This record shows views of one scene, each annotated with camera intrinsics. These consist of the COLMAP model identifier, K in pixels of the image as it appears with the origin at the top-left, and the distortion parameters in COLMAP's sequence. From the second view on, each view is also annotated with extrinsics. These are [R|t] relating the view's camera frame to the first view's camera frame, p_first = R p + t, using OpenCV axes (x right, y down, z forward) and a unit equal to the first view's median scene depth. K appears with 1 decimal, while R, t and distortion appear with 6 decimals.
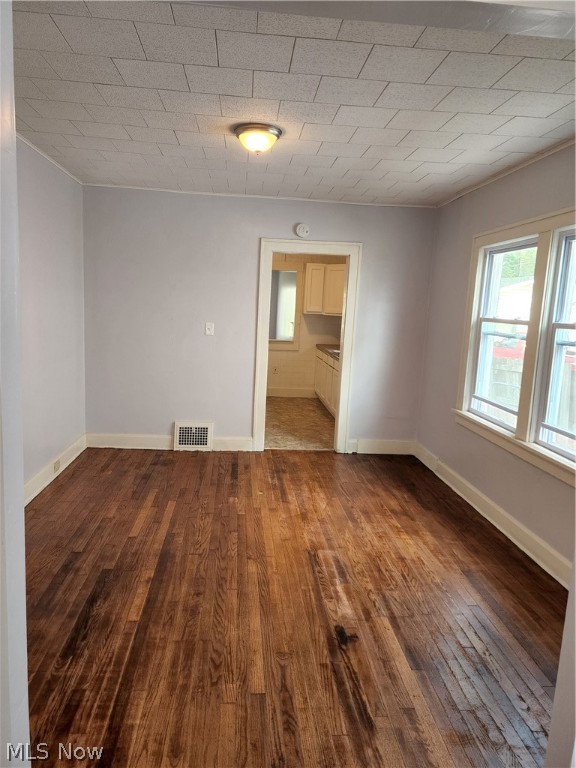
lens RADIAL K [[478.8, 0, 288.0], [0, 478.8, 384.0], [0, 0, 1]] dist [0.060264, -0.048459]
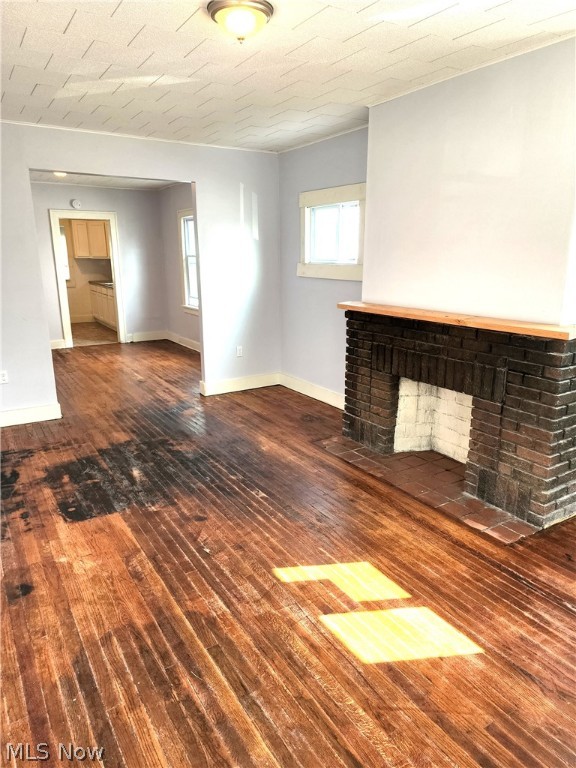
lens RADIAL K [[513.0, 0, 287.7], [0, 513.0, 396.6], [0, 0, 1]] dist [0.067305, -0.062094]
pose [[0.888366, -0.164083, 0.428815, -0.231896], [0.112809, 0.983336, 0.142562, 0.173605], [-0.445061, -0.078273, 0.892073, -1.098284]]
